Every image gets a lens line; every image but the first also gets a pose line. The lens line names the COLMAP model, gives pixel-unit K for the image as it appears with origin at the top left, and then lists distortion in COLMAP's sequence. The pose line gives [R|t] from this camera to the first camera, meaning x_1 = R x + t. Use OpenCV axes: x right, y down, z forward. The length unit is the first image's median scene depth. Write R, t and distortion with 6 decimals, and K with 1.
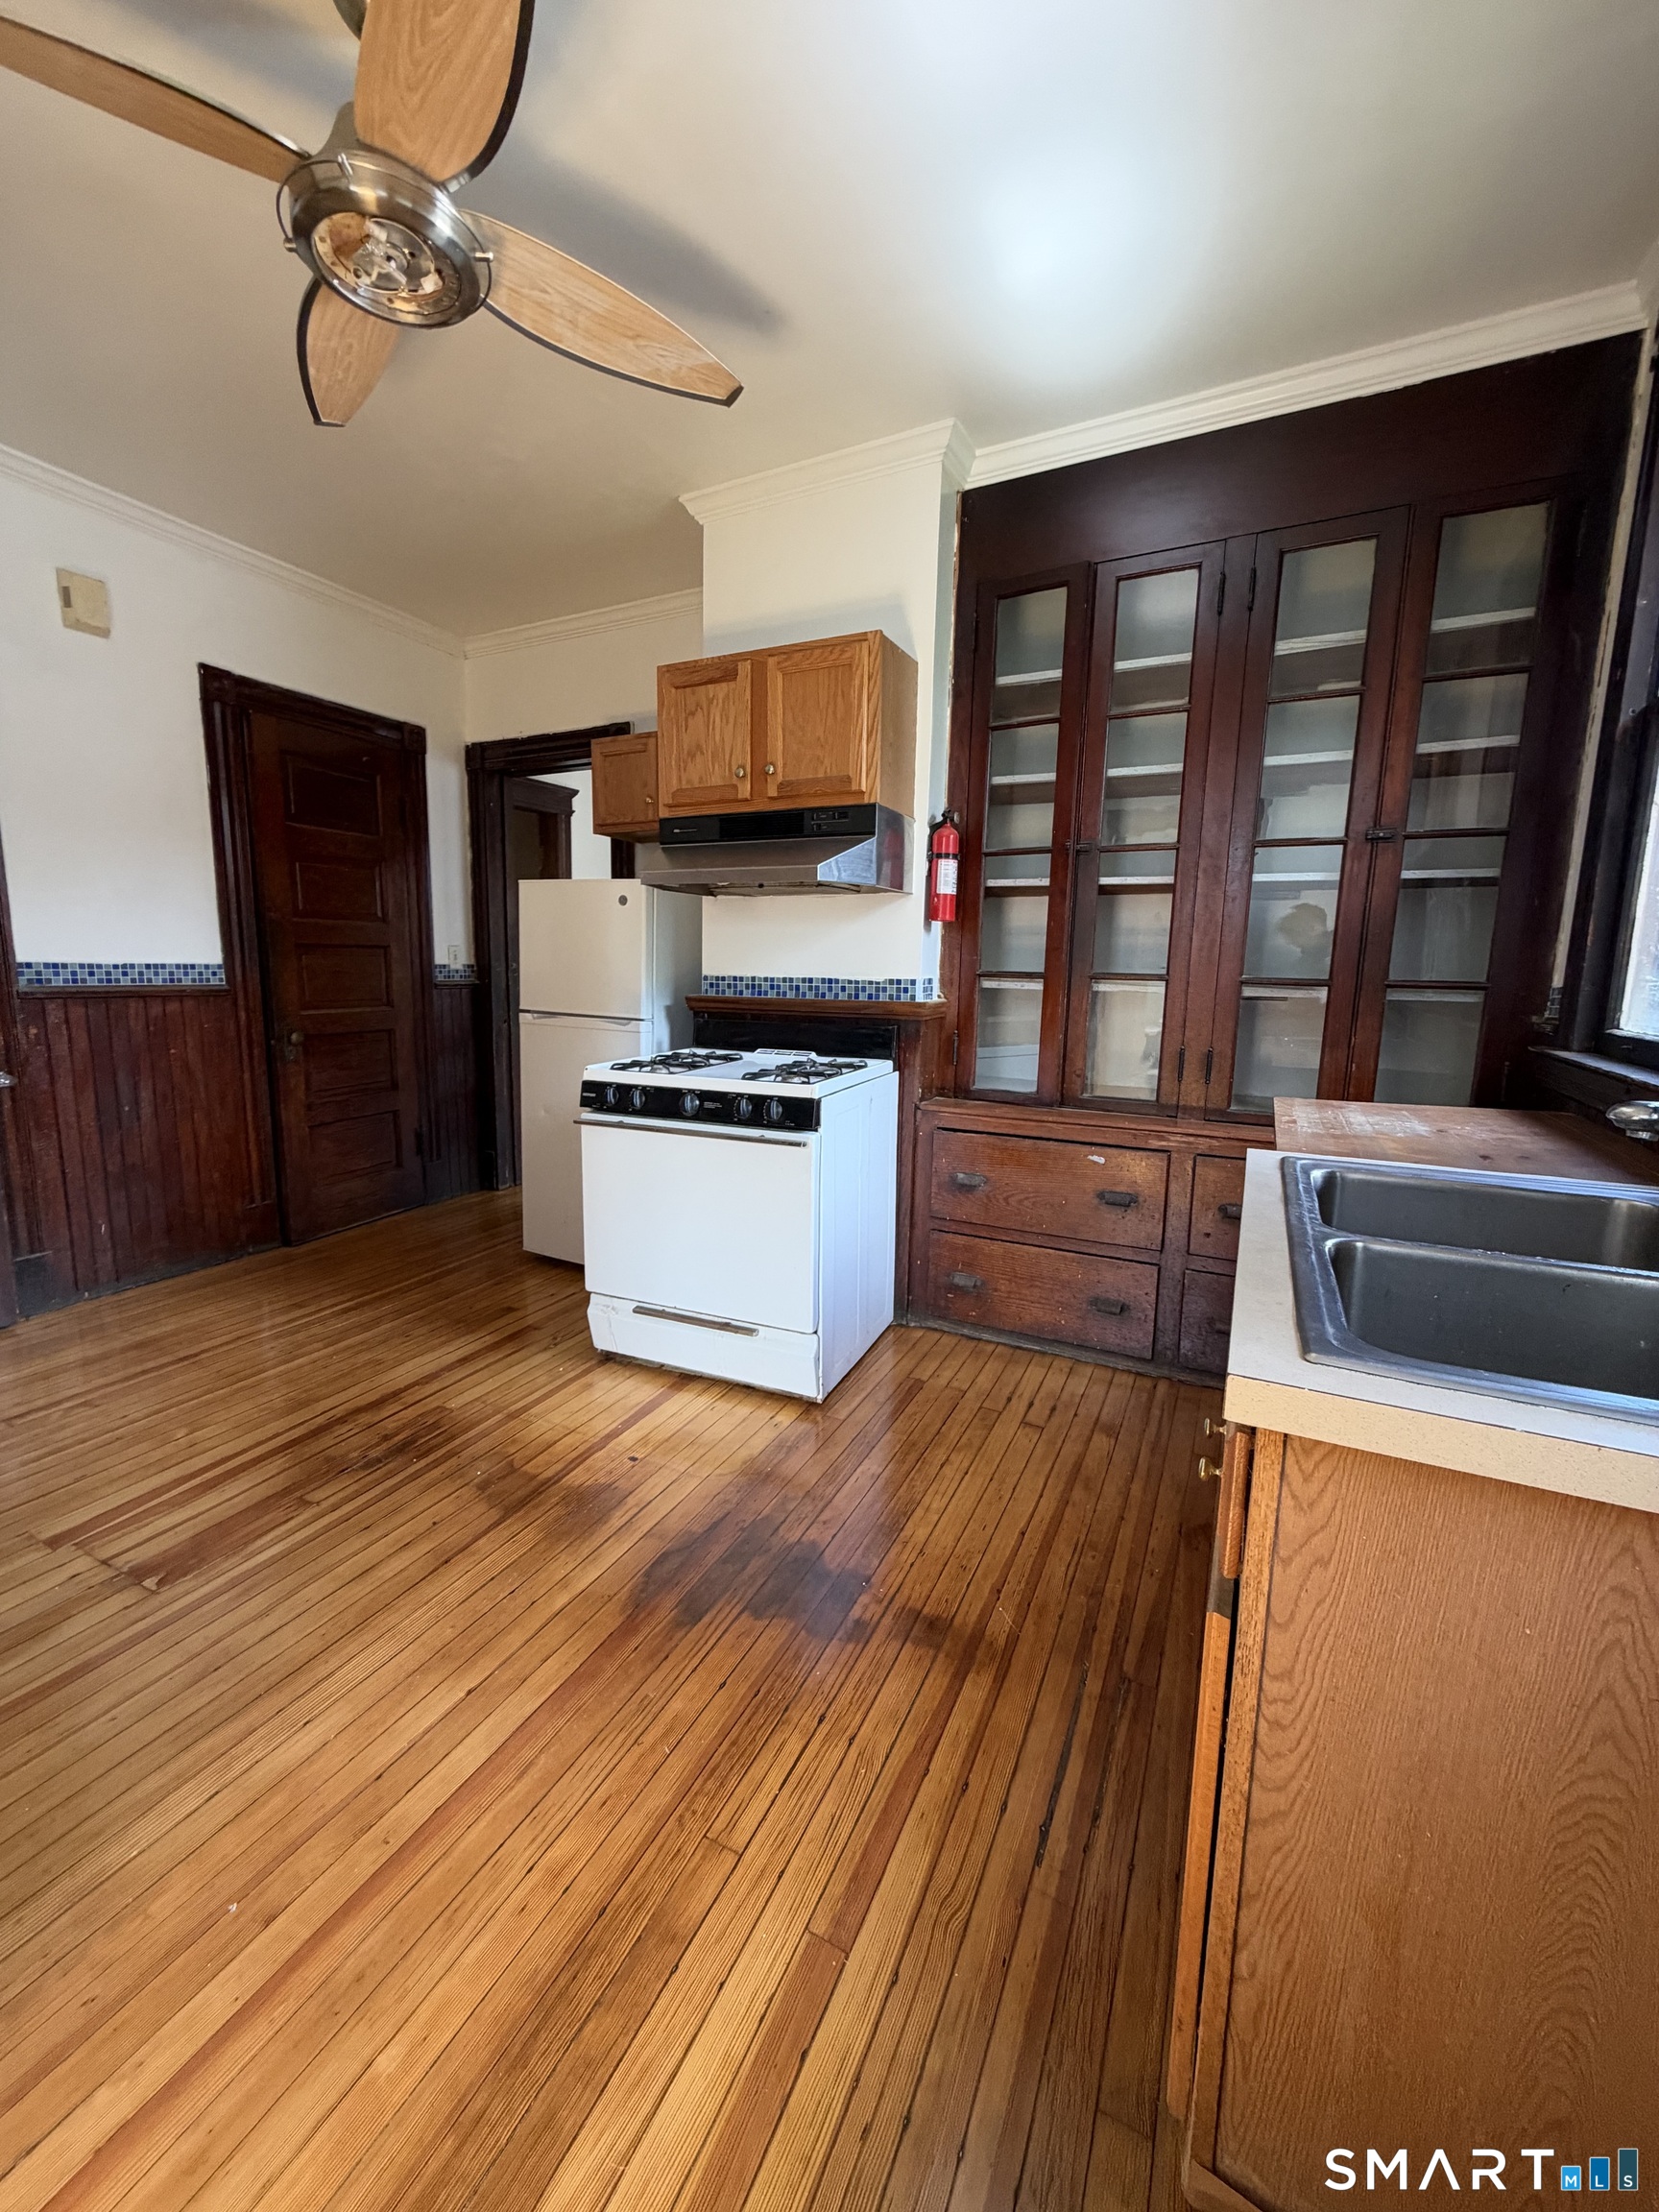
lens RADIAL K [[880.1, 0, 827.0], [0, 880.1, 1100.3], [0, 0, 1]] dist [0.002143, 0.000175]
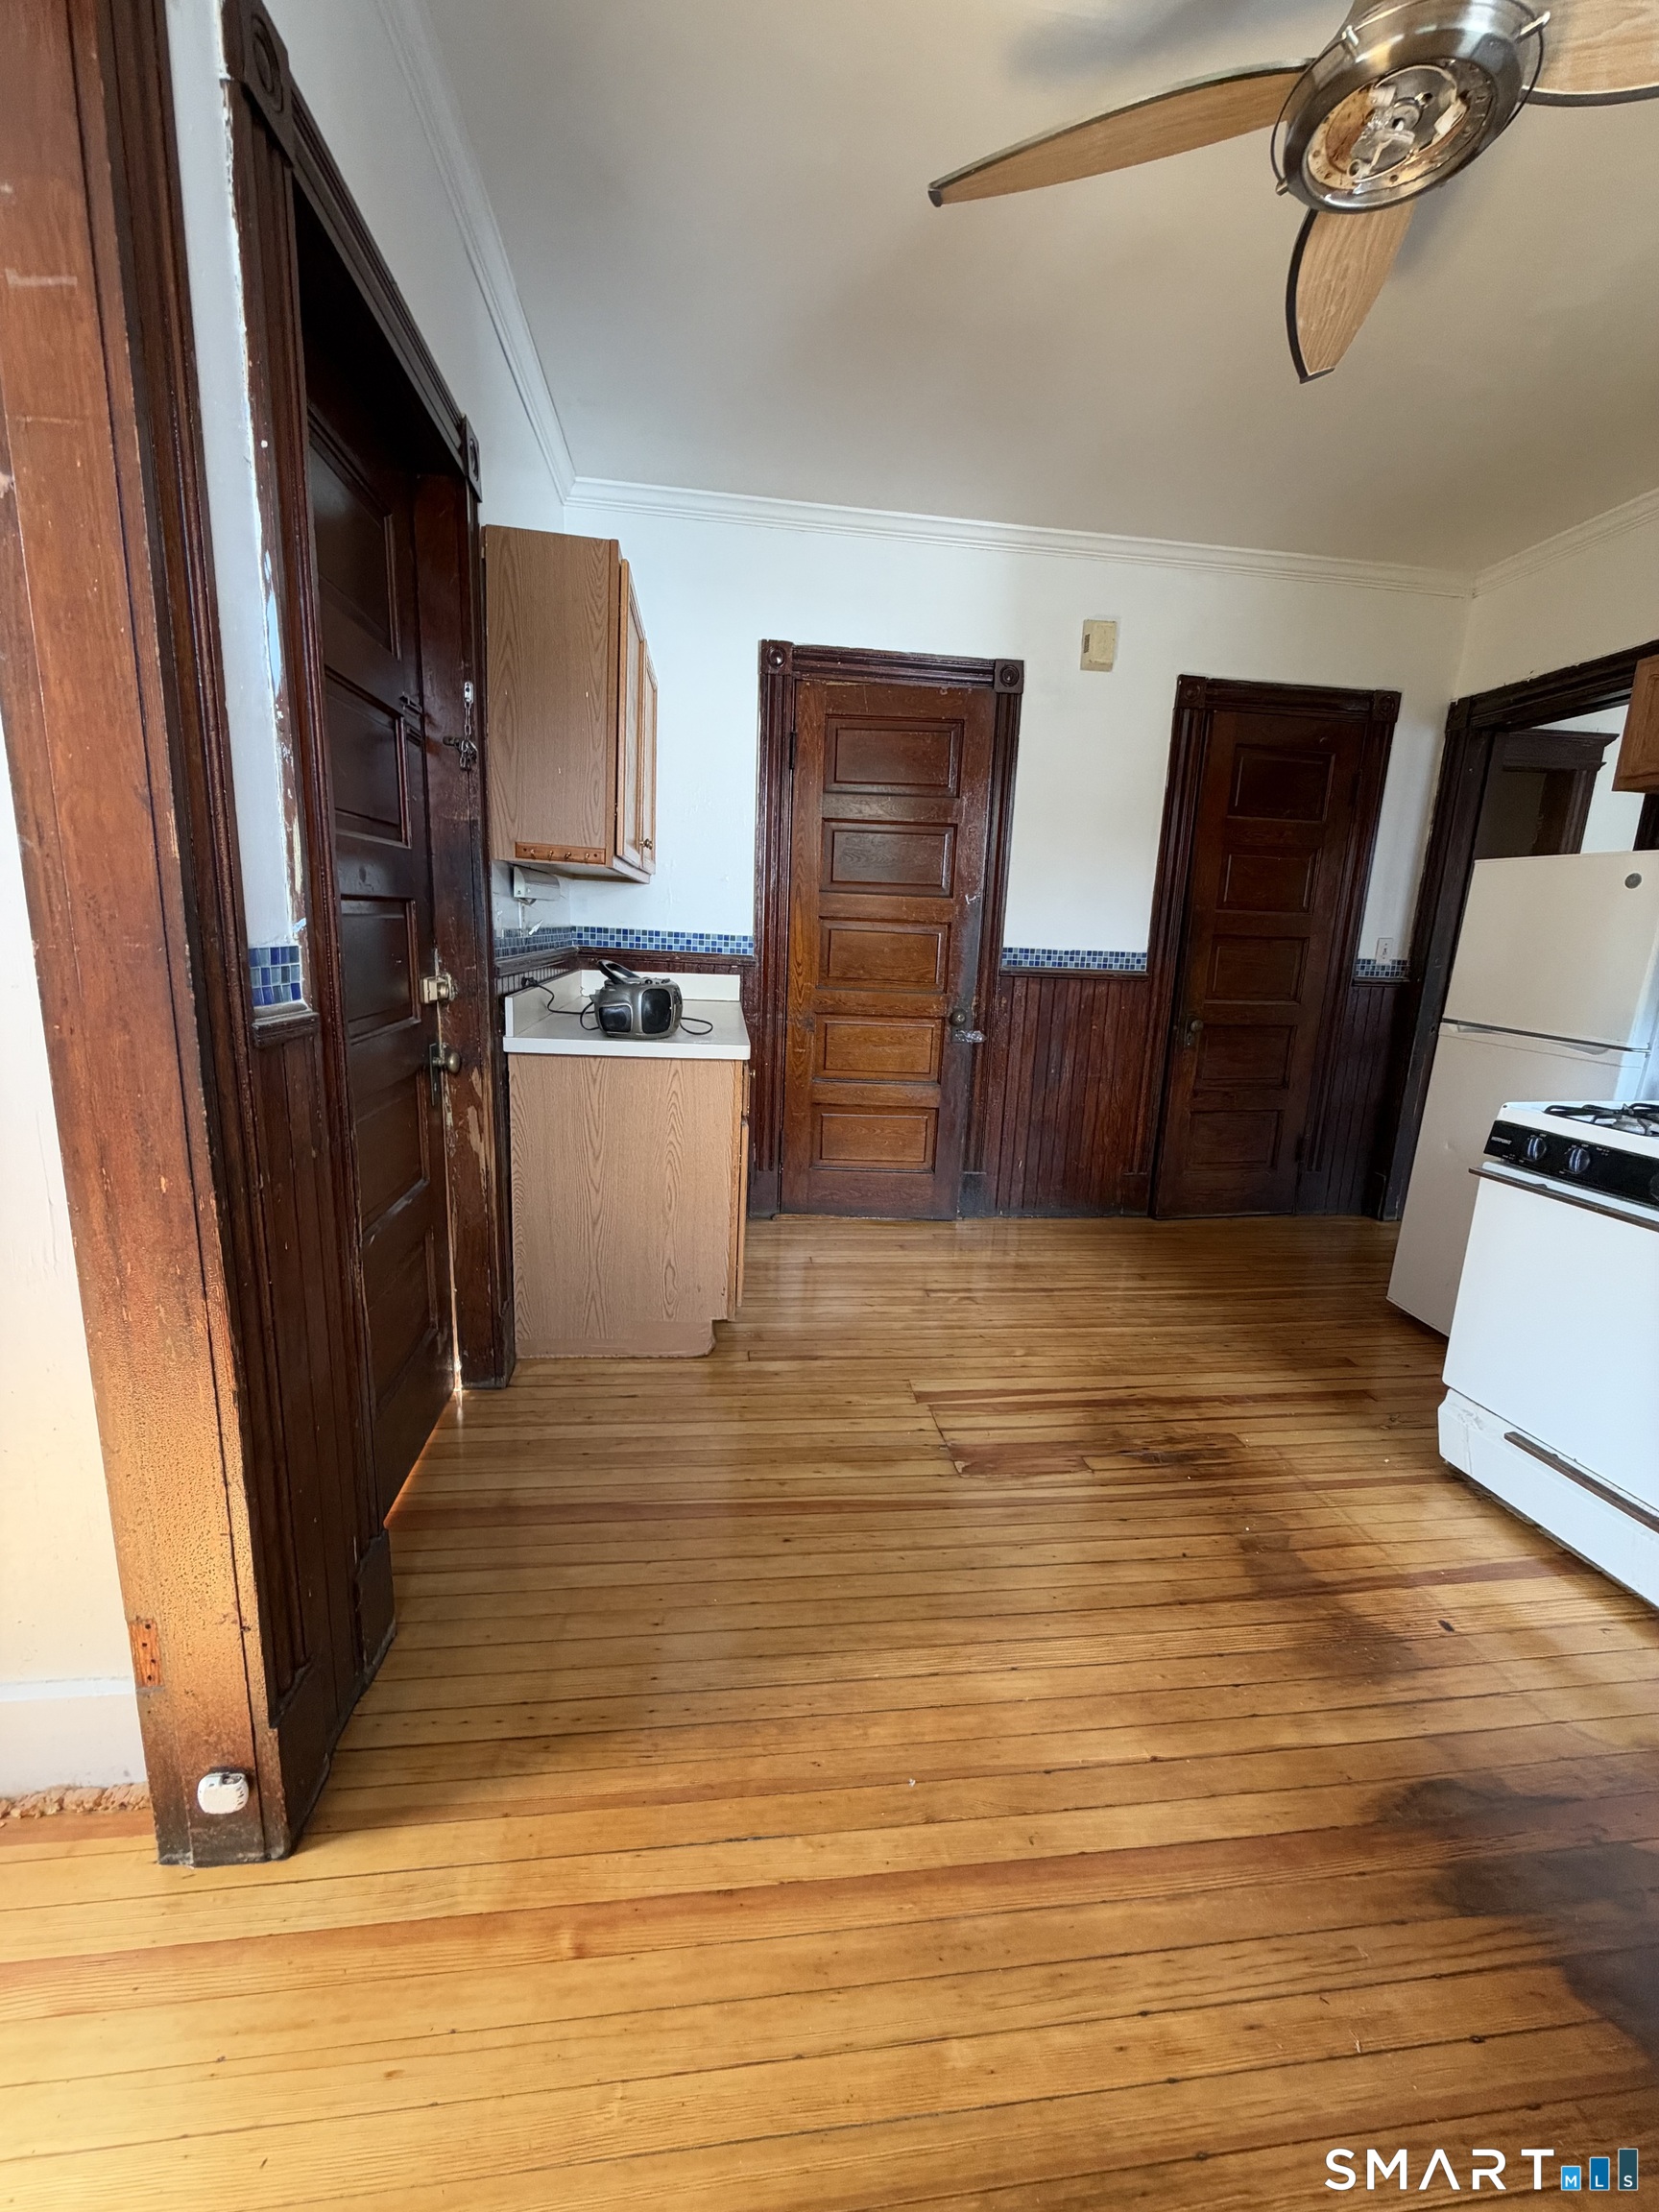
lens RADIAL K [[880.1, 0, 826.2], [0, 880.1, 1099.5], [0, 0, 1]] dist [0.002143, 0.000175]
pose [[0.553586, 0.166314, -0.816016, 0.023690], [-0.156209, 0.983201, 0.094415, -0.022274], [0.818011, 0.075202, 0.570266, 0.086052]]
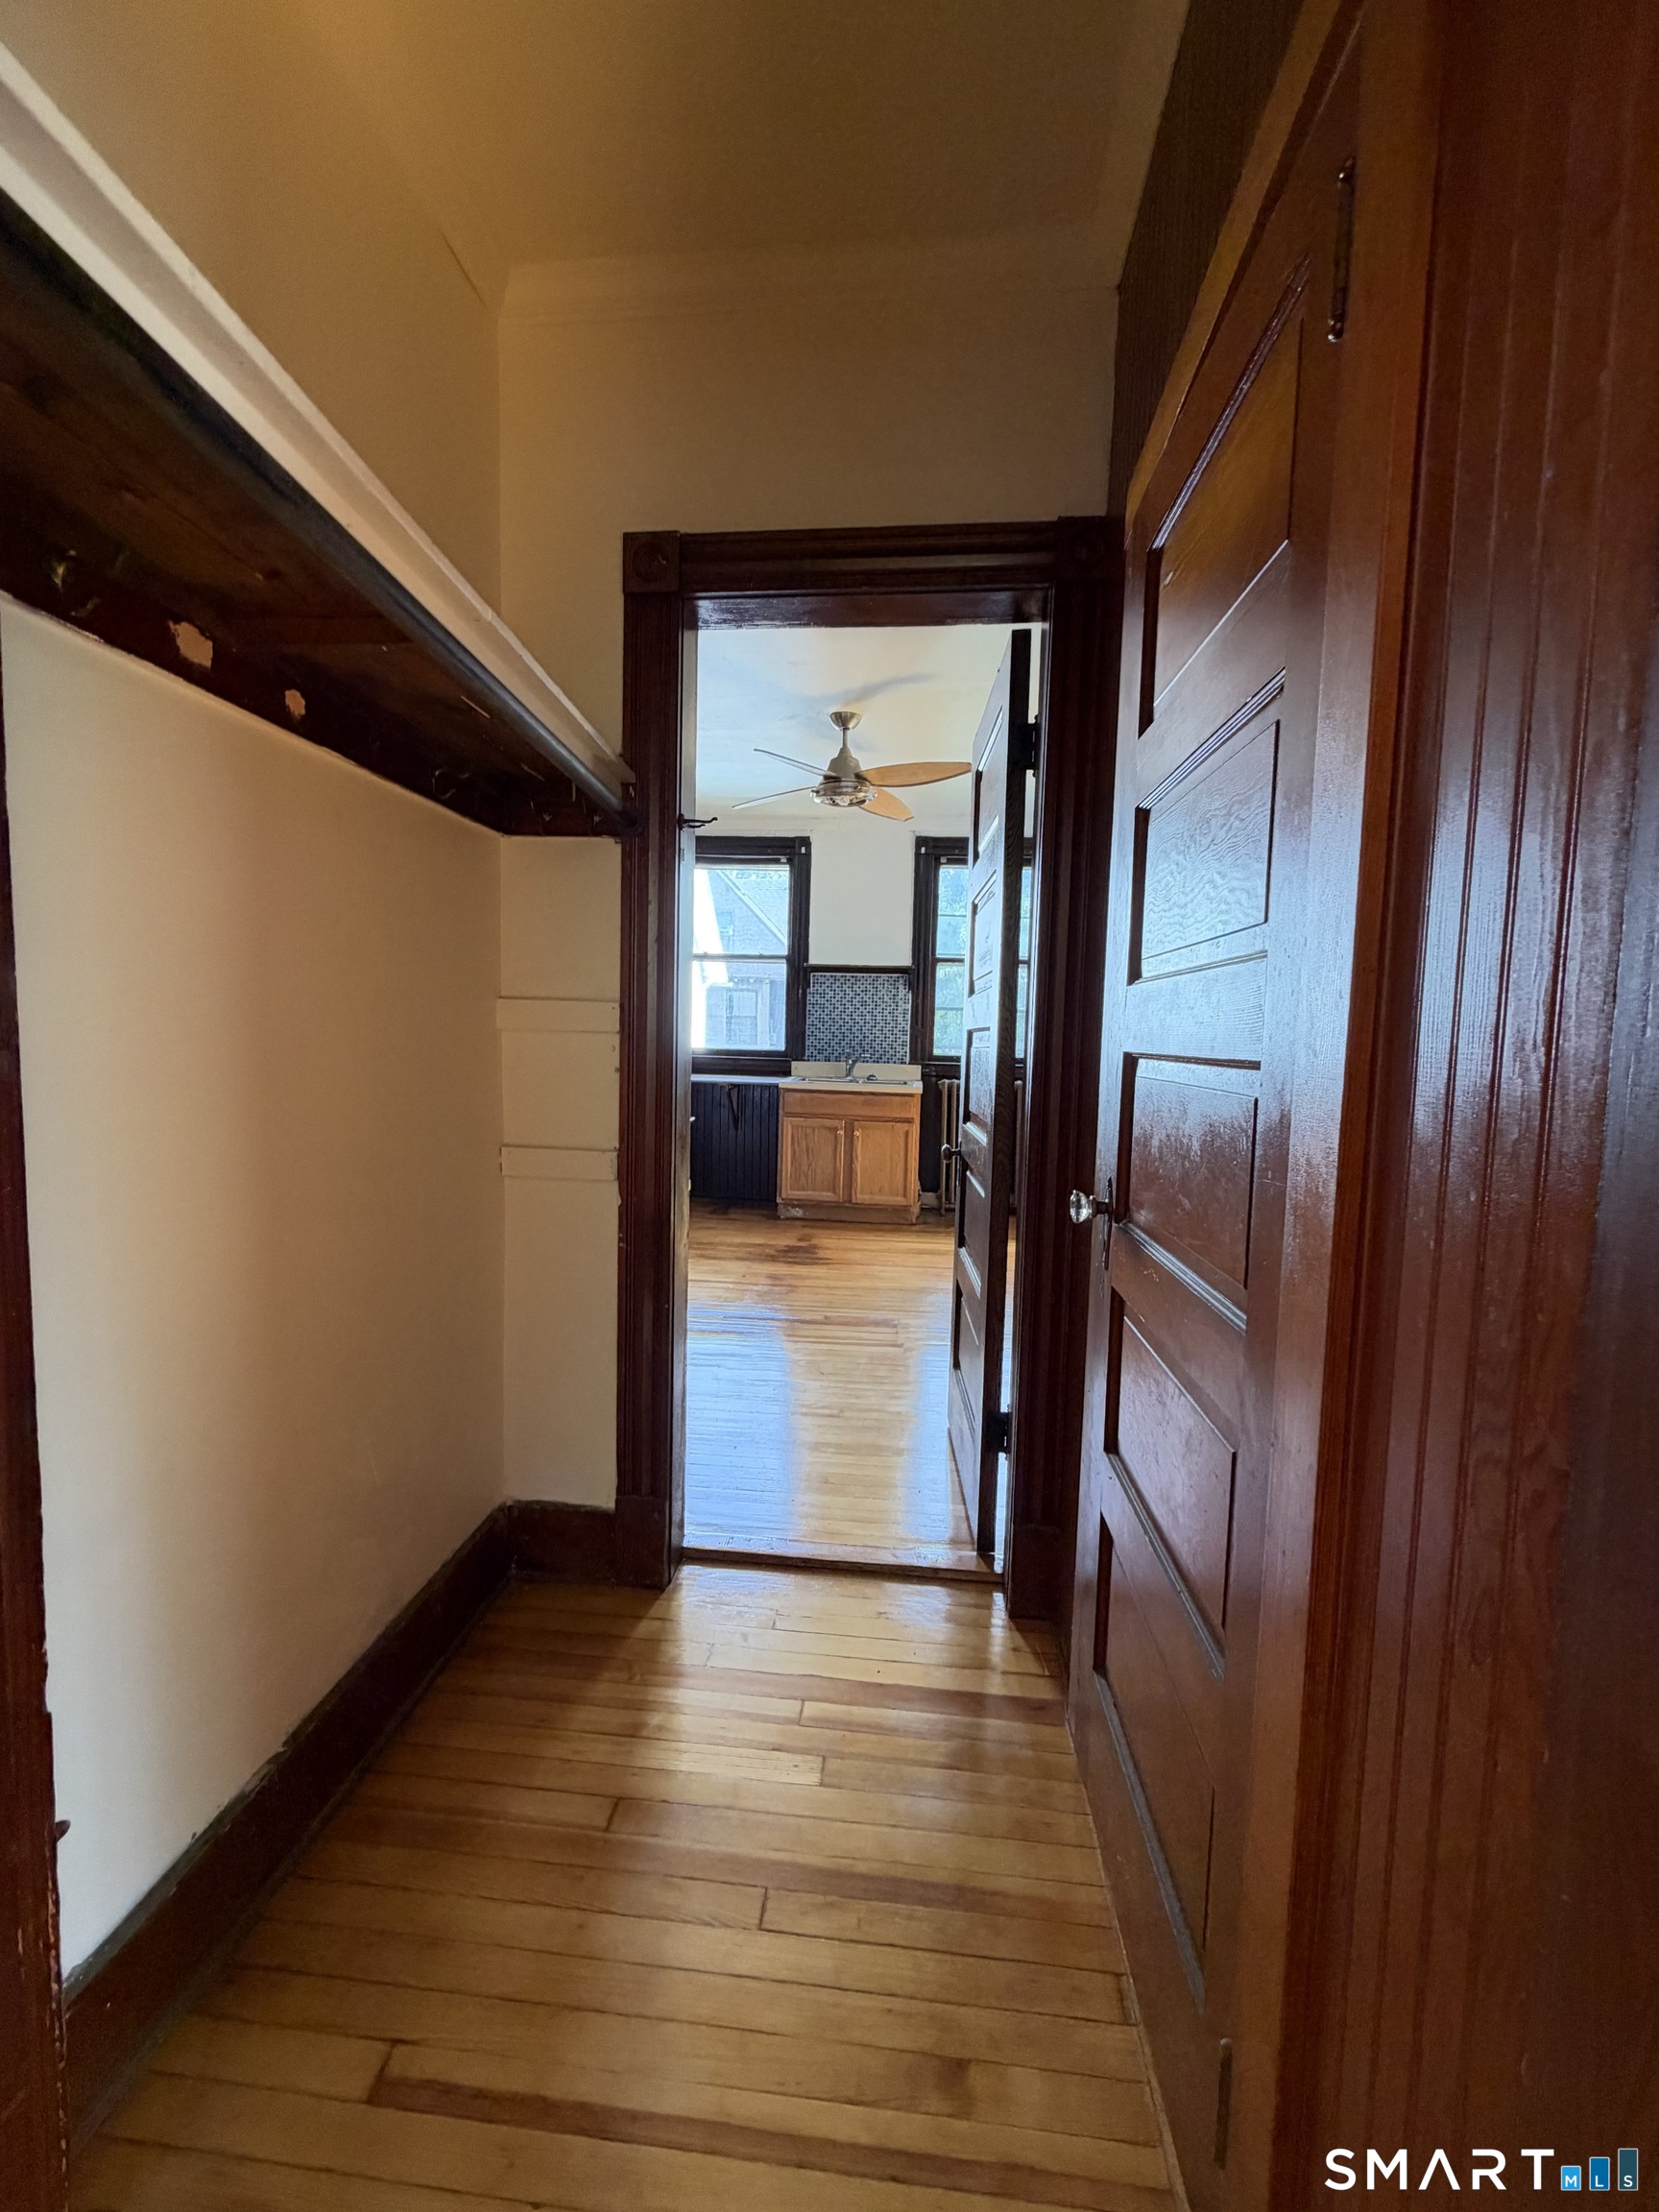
lens RADIAL K [[880.1, 0, 831.1], [0, 880.1, 1102.9], [0, 0, 1]] dist [0.002143, 0.000175]
pose [[-0.360283, -0.096631, 0.927825, -1.879385], [0.121738, 0.981244, 0.149466, -0.239464], [-0.924866, 0.166802, -0.341761, 1.254608]]
